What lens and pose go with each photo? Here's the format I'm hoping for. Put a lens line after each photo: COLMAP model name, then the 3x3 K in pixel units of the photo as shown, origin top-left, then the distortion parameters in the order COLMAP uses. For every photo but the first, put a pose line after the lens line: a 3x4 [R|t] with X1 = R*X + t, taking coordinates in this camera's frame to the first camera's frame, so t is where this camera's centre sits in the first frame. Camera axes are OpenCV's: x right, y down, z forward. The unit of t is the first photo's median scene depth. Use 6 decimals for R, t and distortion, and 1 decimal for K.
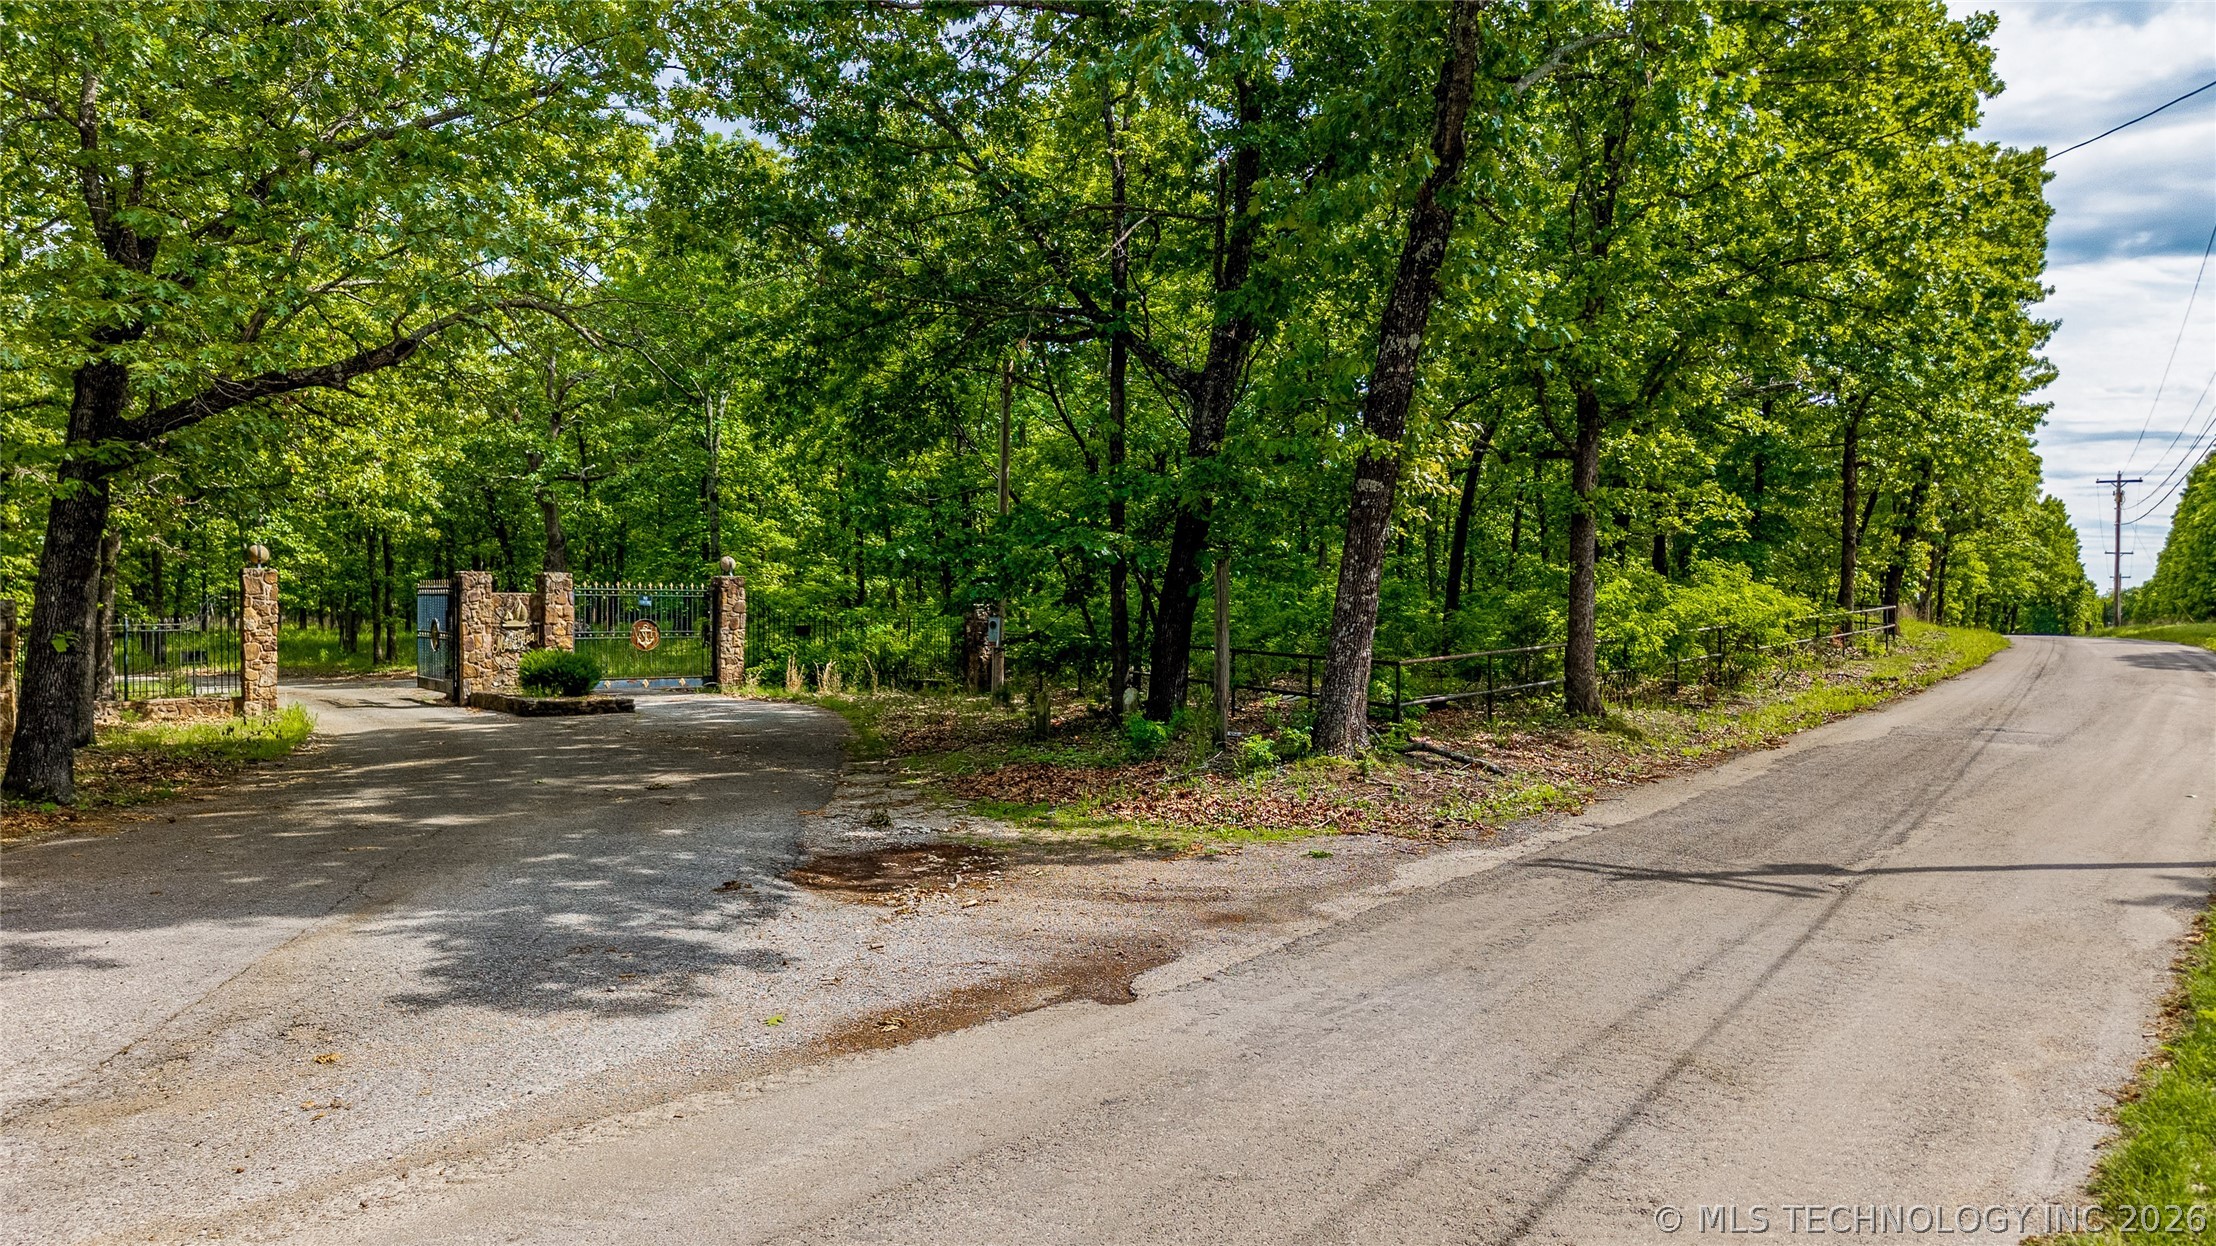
lens RADIAL K [[1403.1, 0, 1100.2], [0, 1403.1, 611.3], [0, 0, 1]] dist [0.000512, -0.033195]
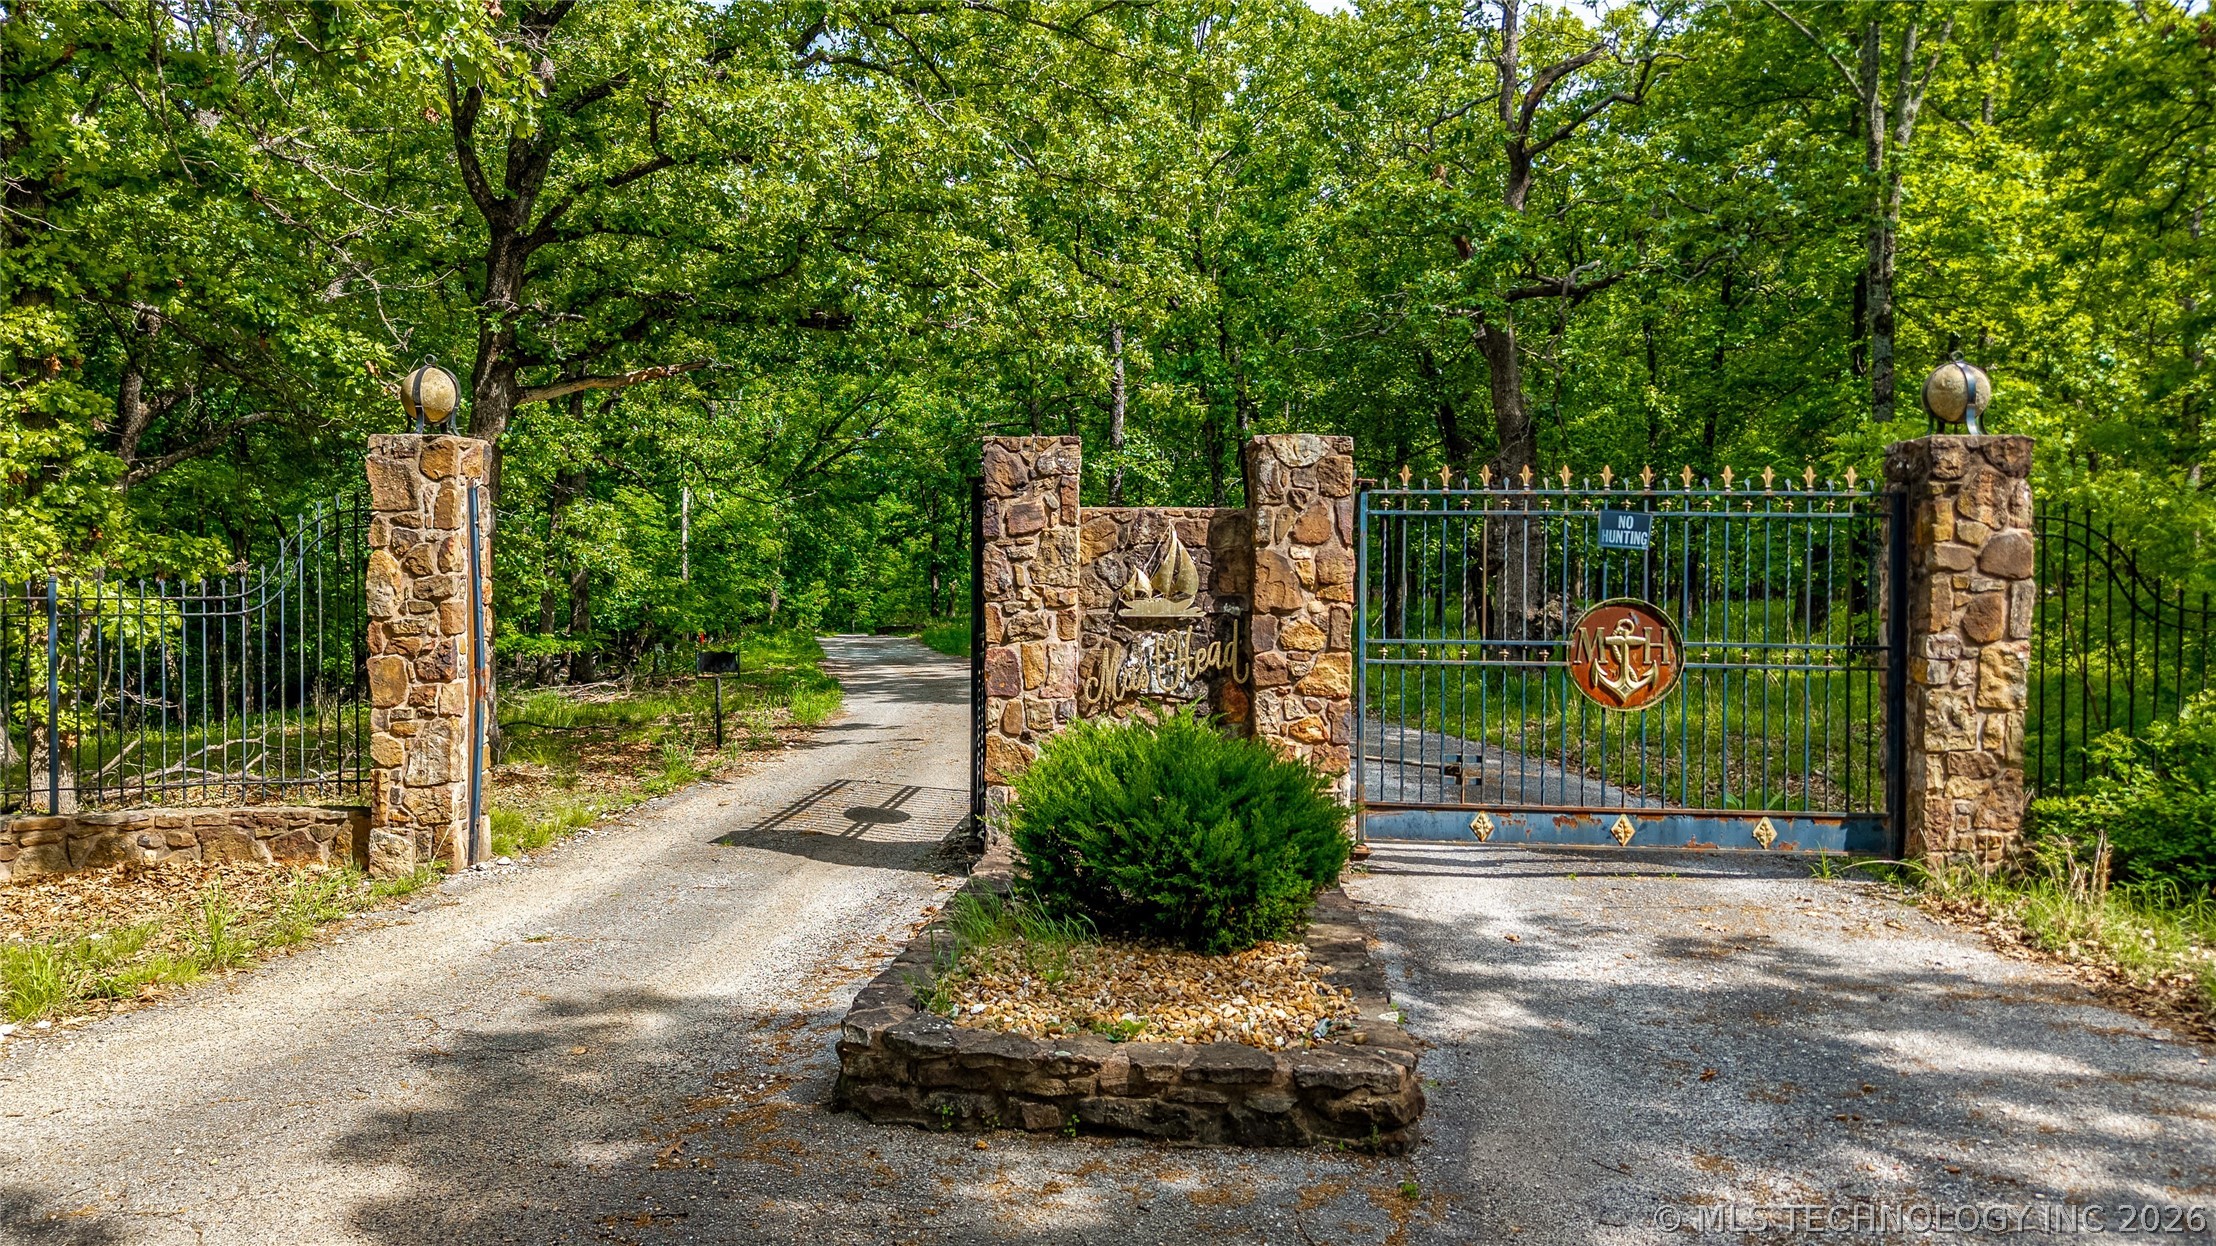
lens RADIAL K [[1403.1, 0, 1088.6], [0, 1403.1, 601.1], [0, 0, 1]] dist [0.000512, -0.033195]
pose [[0.713940, 0.013477, -0.700077, -0.448196], [-0.006458, 0.999899, 0.012663, 0.007266], [0.700177, -0.004520, 0.713955, 1.581630]]
